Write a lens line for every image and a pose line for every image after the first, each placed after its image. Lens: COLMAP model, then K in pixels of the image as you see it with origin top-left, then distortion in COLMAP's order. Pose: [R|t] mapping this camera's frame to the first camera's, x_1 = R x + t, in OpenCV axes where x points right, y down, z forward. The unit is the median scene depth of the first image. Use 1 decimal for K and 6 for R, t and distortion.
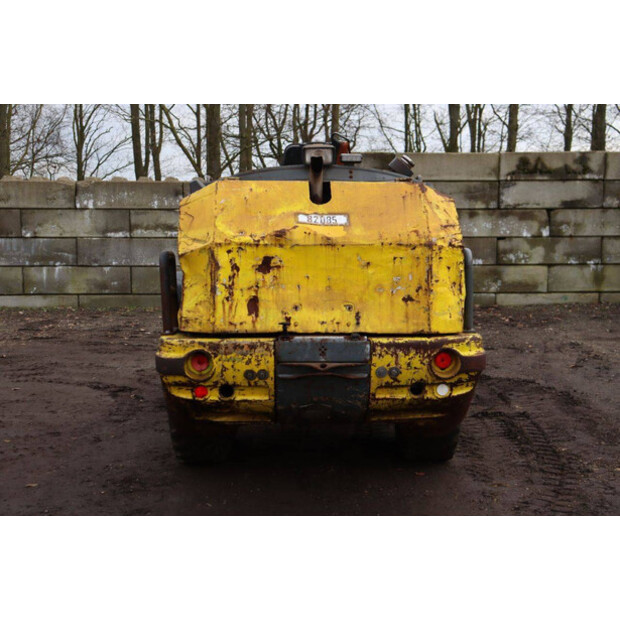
lens RADIAL K [[877.3, 0, 310.0], [0, 877.3, 310.0], [0, 0, 1]] dist [0.092623, 0.042143]
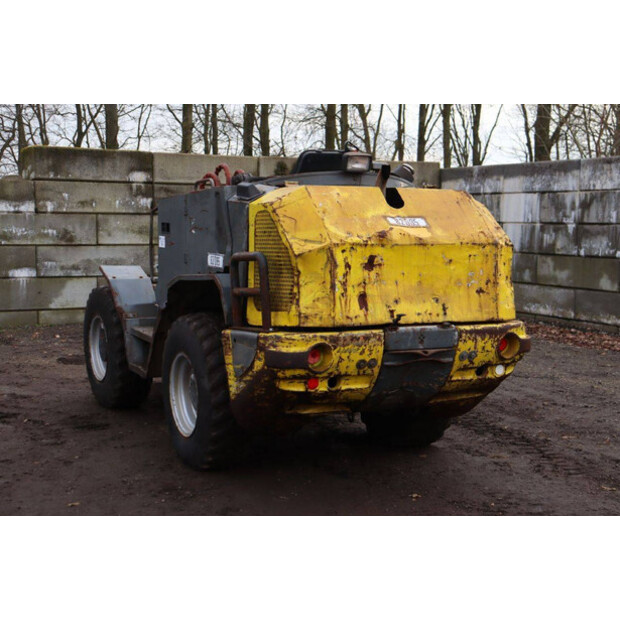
lens RADIAL K [[1027.6, 0, 310.0], [0, 1027.6, 310.0], [0, 0, 1]] dist [0.170709, 0.059964]
pose [[0.907439, -0.031640, 0.418990, -0.656342], [0.041063, 0.999065, -0.013490, 0.021175], [-0.418172, 0.029446, 0.907891, -0.131397]]
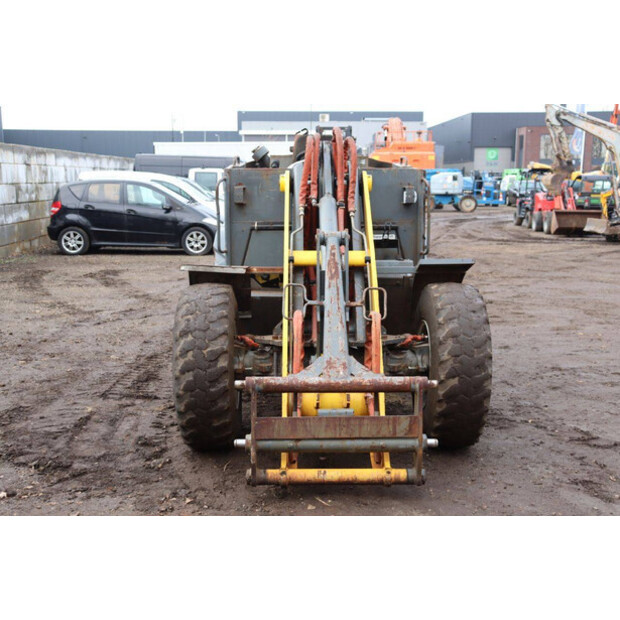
lens RADIAL K [[795.4, 0, 310.0], [0, 795.4, 310.0], [0, 0, 1]] dist [0.011381, 0.064840]
pose [[-0.999951, -0.004171, 0.008969, 0.012572], [-0.001500, 0.960208, 0.279281, -0.339903], [-0.009777, 0.279253, -0.960168, 2.836111]]
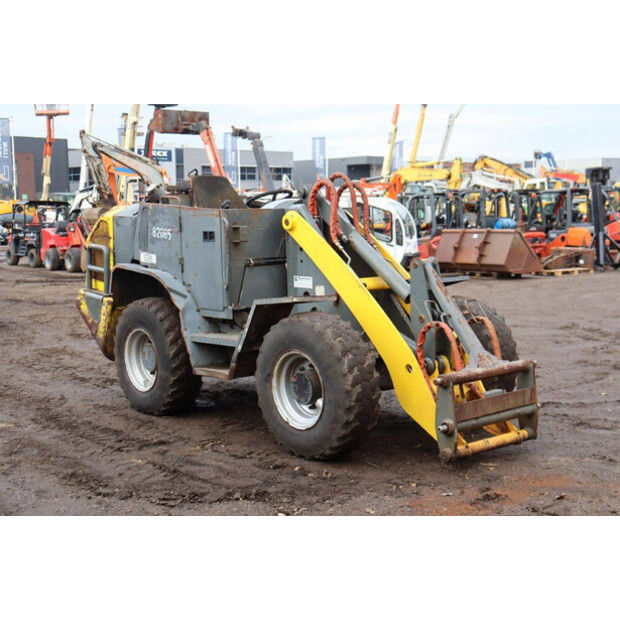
lens RADIAL K [[920.7, 0, 310.0], [0, 920.7, 310.0], [0, 0, 1]] dist [0.094937, 0.110091]
pose [[-0.775931, 0.079025, -0.625848, 1.061282], [-0.062500, 0.977610, 0.200929, -0.356937], [0.627714, 0.195023, -0.753619, 2.844289]]
